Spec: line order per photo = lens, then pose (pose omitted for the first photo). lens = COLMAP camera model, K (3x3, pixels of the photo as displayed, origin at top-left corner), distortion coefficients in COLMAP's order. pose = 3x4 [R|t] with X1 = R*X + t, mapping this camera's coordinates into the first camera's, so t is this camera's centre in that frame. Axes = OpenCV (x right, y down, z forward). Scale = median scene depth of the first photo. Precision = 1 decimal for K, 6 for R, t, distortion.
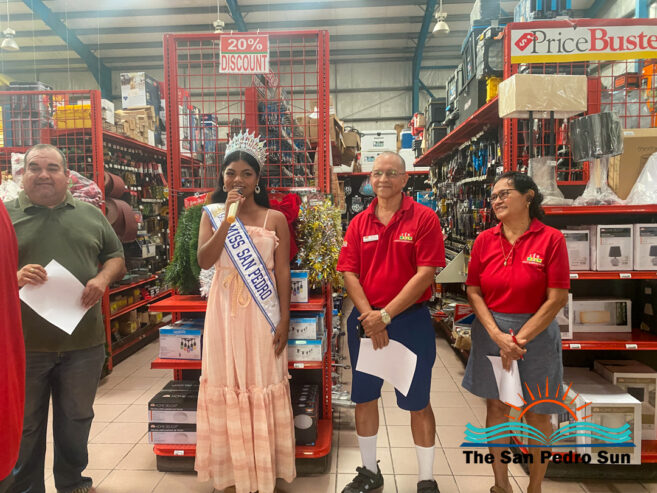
lens RADIAL K [[494.4, 0, 324.2], [0, 494.4, 241.0], [0, 0, 1]] dist [0.015658, -0.014847]
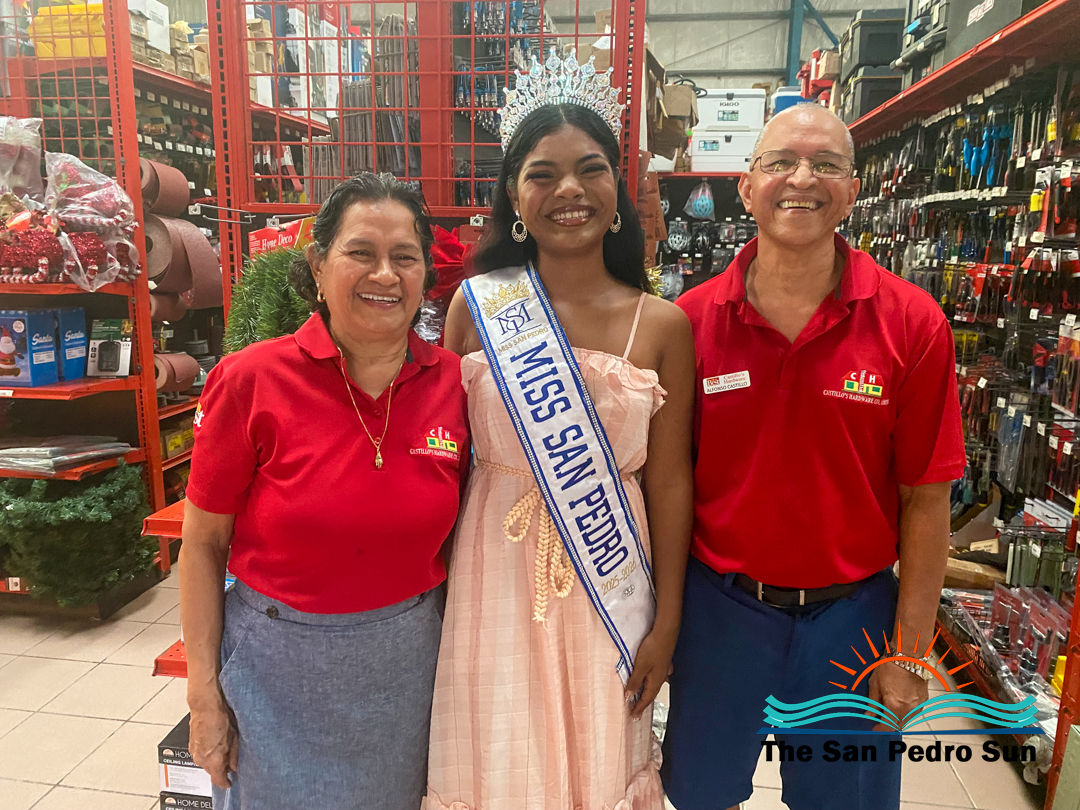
lens RADIAL K [[812.7, 0, 538.7], [0, 812.7, 384.1], [0, 0, 1]] dist [0.015658, -0.014847]
pose [[0.995457, 0.046150, -0.083284, -0.005250], [-0.035990, 0.992168, 0.119613, -0.050781], [0.088152, -0.116073, 0.989321, 0.374555]]
